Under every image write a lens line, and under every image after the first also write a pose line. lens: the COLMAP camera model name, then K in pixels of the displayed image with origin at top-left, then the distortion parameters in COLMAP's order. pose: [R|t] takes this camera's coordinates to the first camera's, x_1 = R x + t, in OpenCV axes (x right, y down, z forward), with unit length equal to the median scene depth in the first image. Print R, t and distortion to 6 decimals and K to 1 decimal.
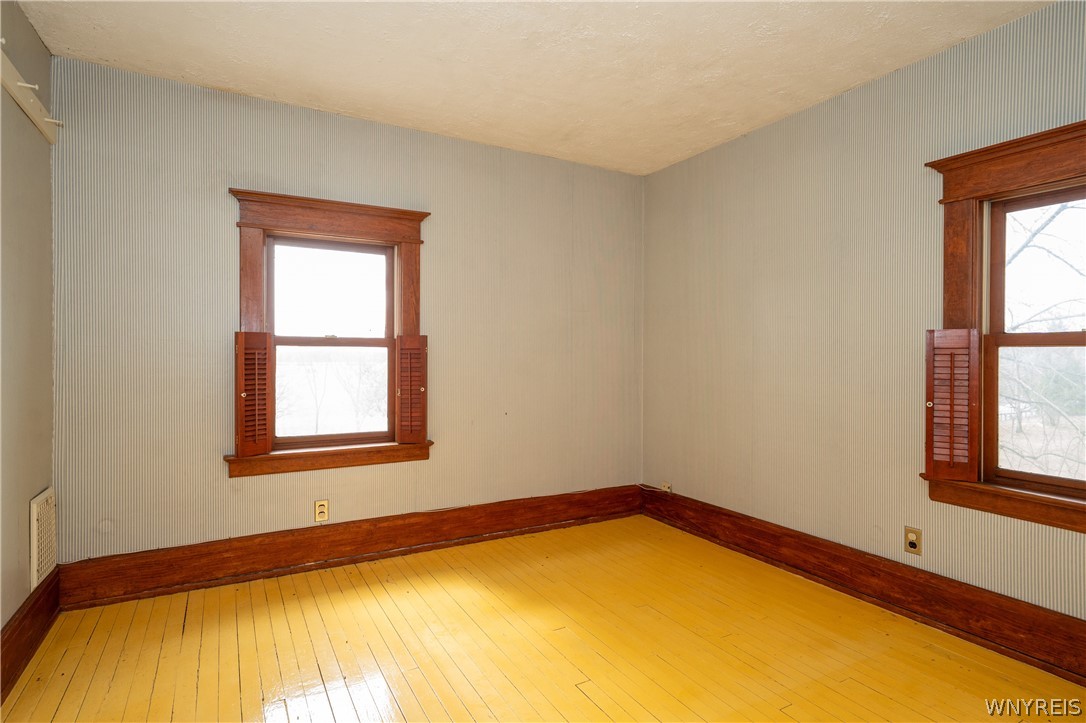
lens RADIAL K [[569.3, 0, 543.0], [0, 569.3, 361.5], [0, 0, 1]] dist [0.002237, 0.000358]
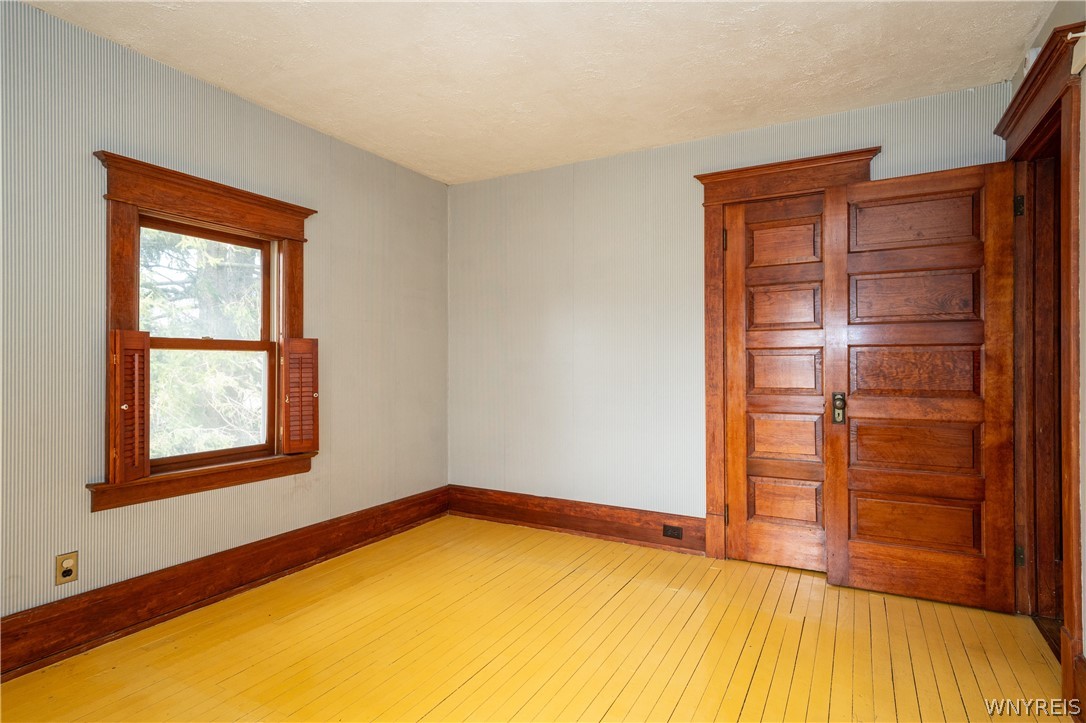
lens RADIAL K [[569.3, 0, 543.0], [0, 569.3, 361.5], [0, 0, 1]] dist [0.002237, 0.000358]
pose [[-0.524172, -0.002255, 0.851610, -0.531727], [0.009859, 0.999913, 0.008715, -0.002911], [-0.851555, 0.012964, -0.524104, 0.925759]]
